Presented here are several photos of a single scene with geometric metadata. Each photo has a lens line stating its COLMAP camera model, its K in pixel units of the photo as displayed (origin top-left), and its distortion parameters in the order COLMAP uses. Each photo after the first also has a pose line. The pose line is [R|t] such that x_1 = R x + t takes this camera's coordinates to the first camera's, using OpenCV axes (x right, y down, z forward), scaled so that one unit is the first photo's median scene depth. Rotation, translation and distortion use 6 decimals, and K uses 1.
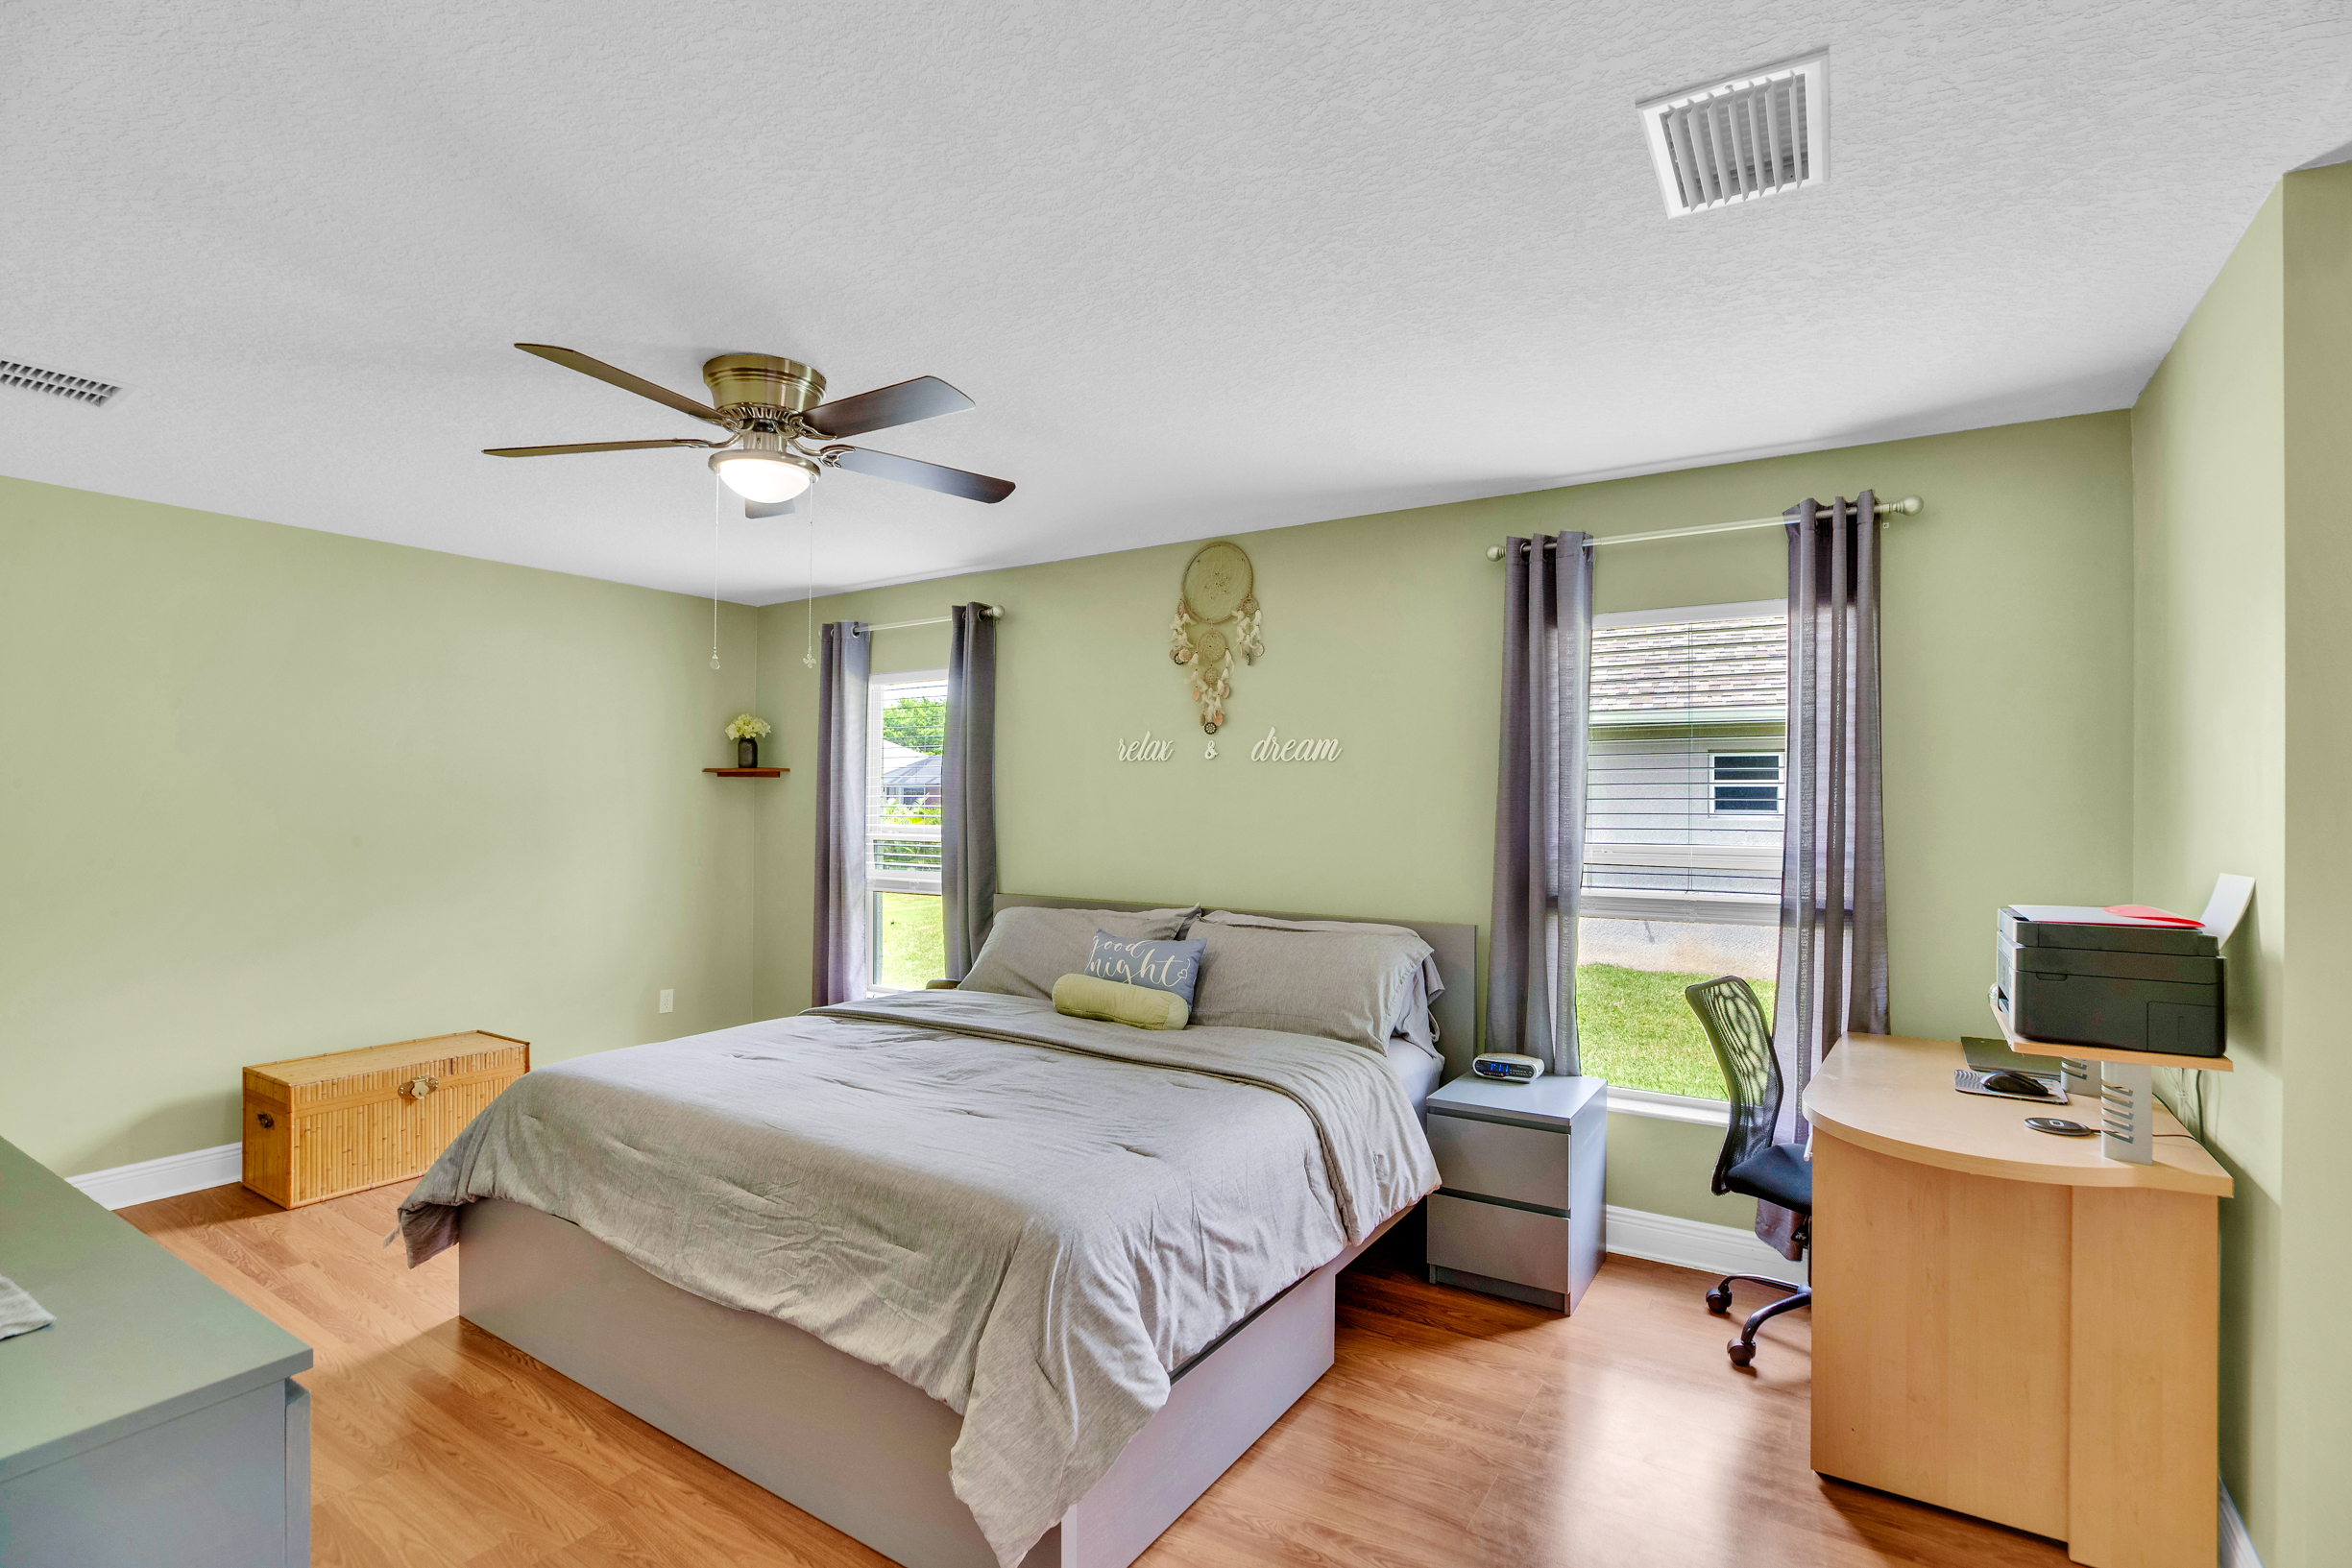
lens RADIAL K [[1083.5, 0, 1190.8], [0, 1083.5, 792.1], [0, 0, 1]] dist [-0.040558, 0.011440]
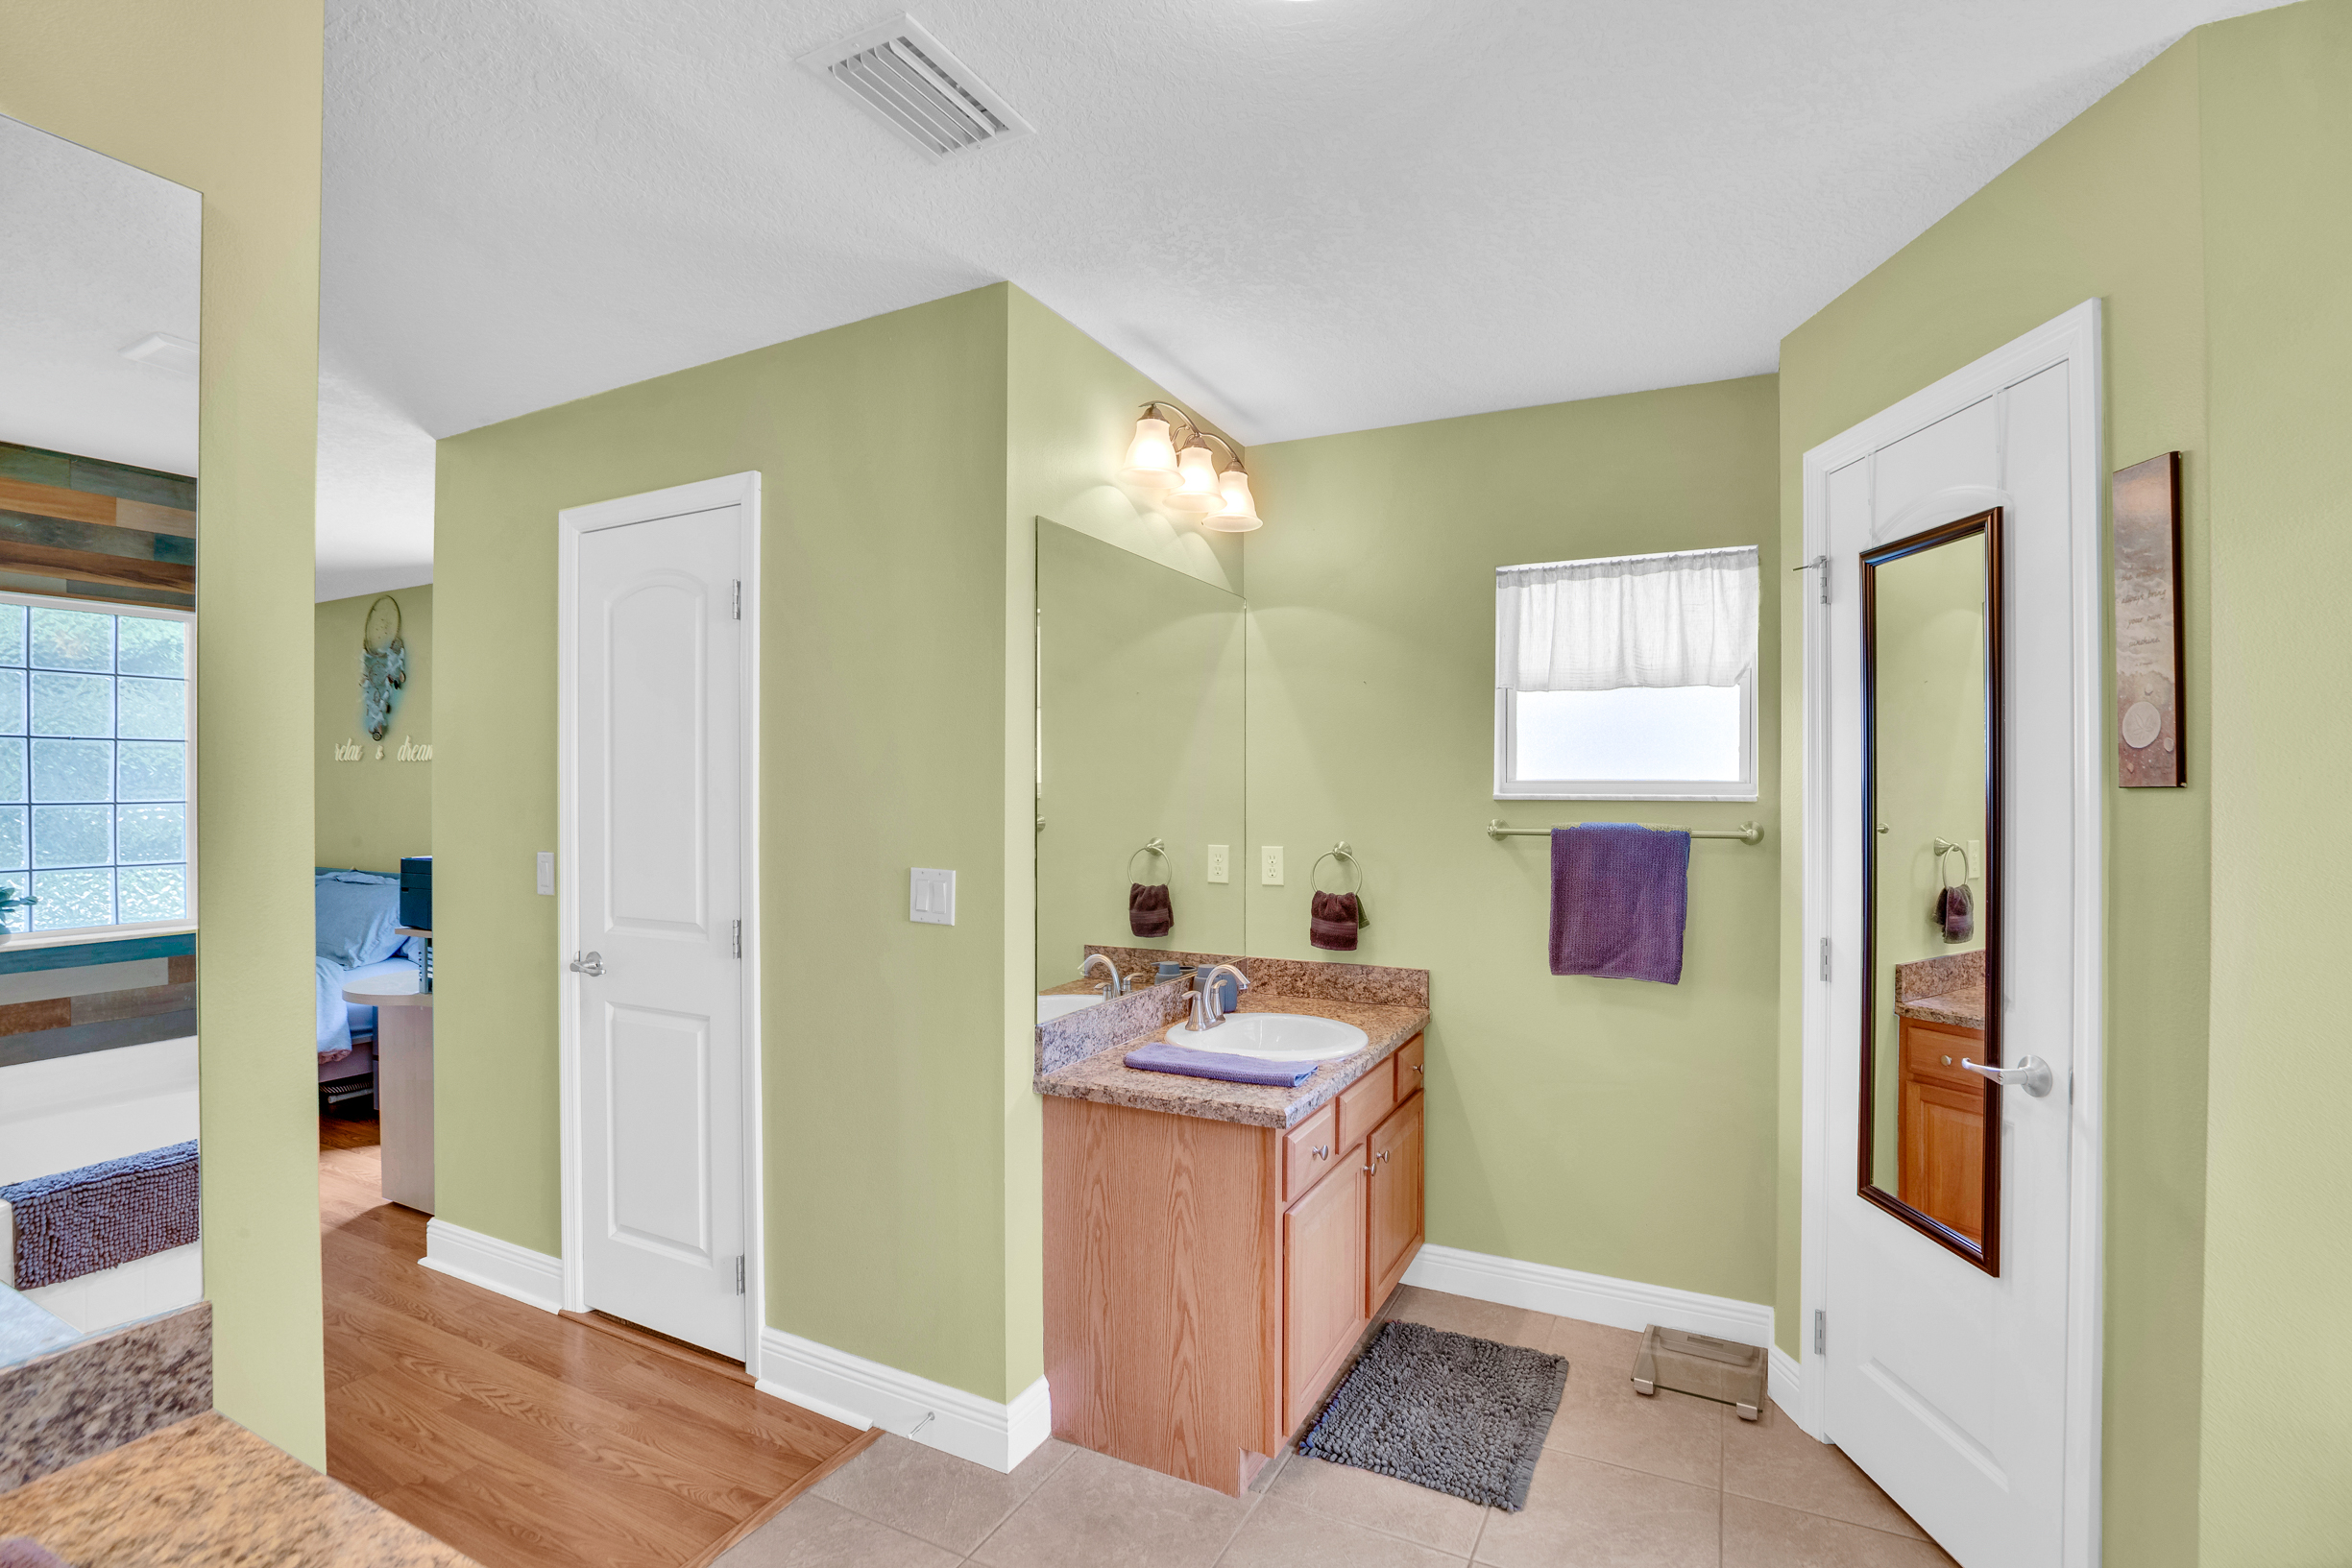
lens RADIAL K [[1054.1, 0, 1184.7], [0, 1054.1, 791.0], [0, 0, 1]] dist [-0.041970, 0.009267]
pose [[0.993987, -0.007624, 0.109235, 1.162549], [0.006367, 0.999910, 0.011843, -0.000443], [-0.109316, -0.011077, 0.993945, -0.494051]]
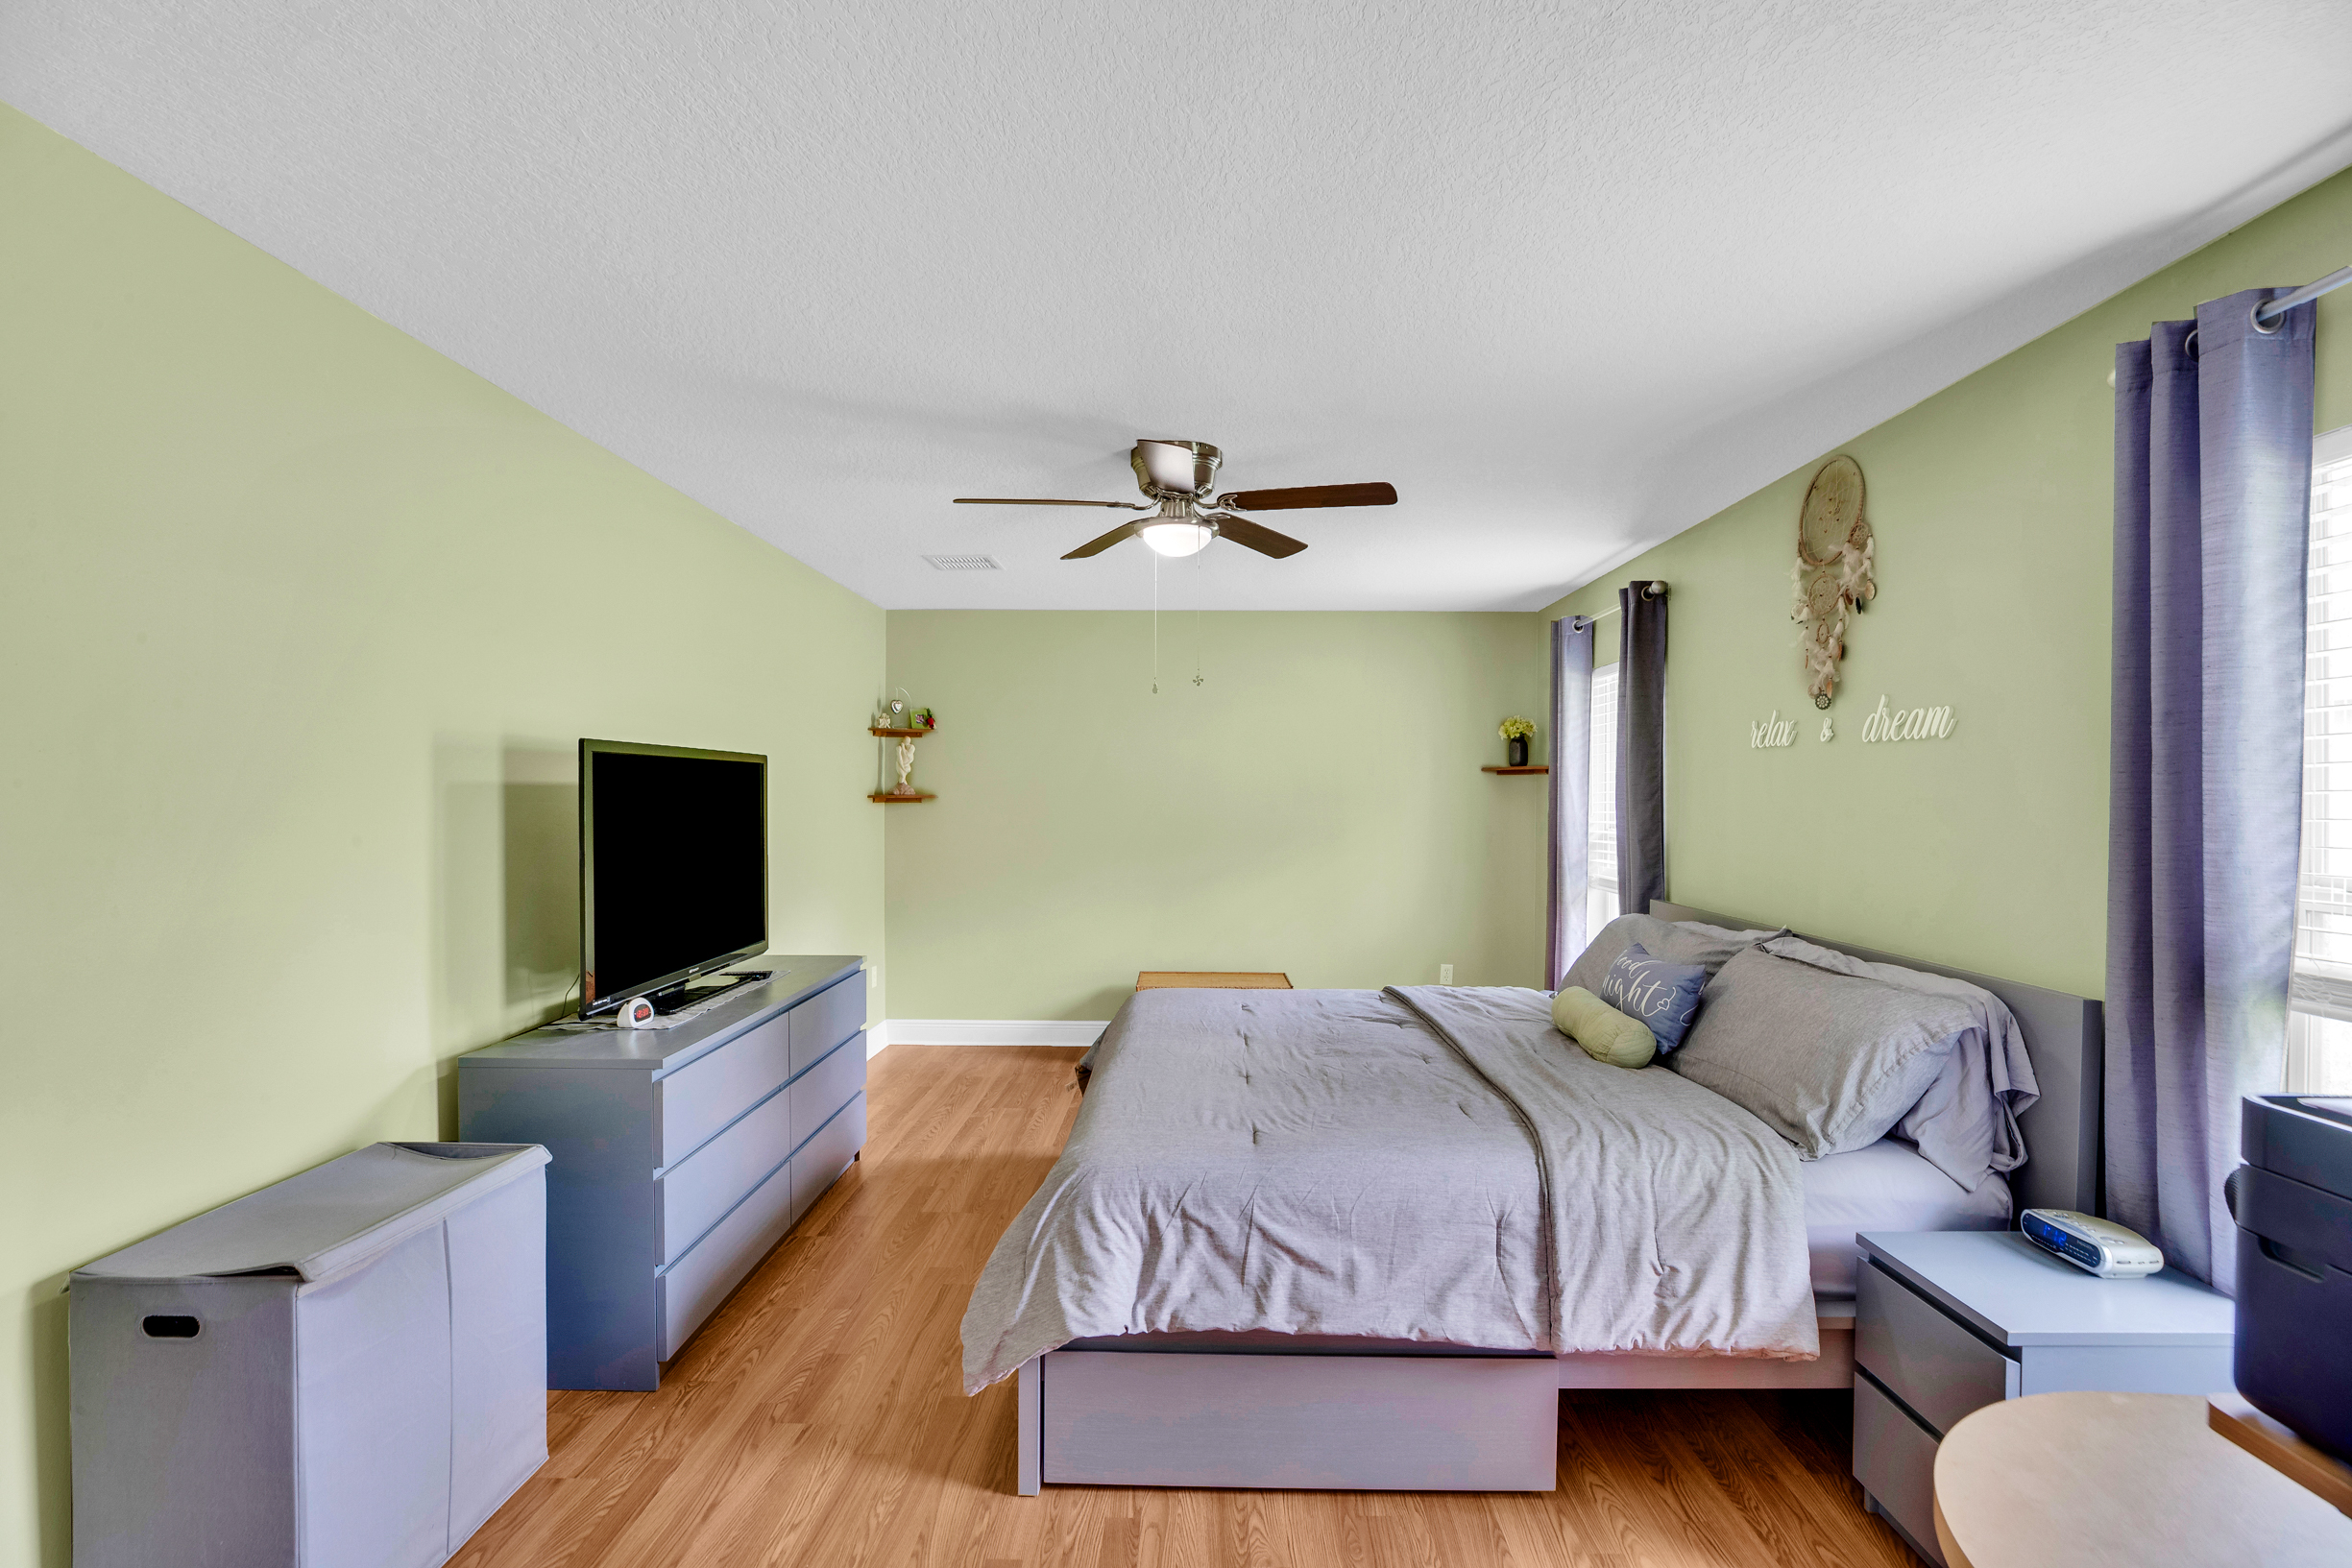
lens RADIAL K [[1083.5, 0, 1190.8], [0, 1083.5, 792.1], [0, 0, 1]] dist [-0.040558, 0.011440]
pose [[0.530829, -0.004179, -0.847469, 0.567809], [0.005712, 0.999983, -0.001353, 0.004989], [0.847460, -0.004123, 0.530844, 0.291782]]
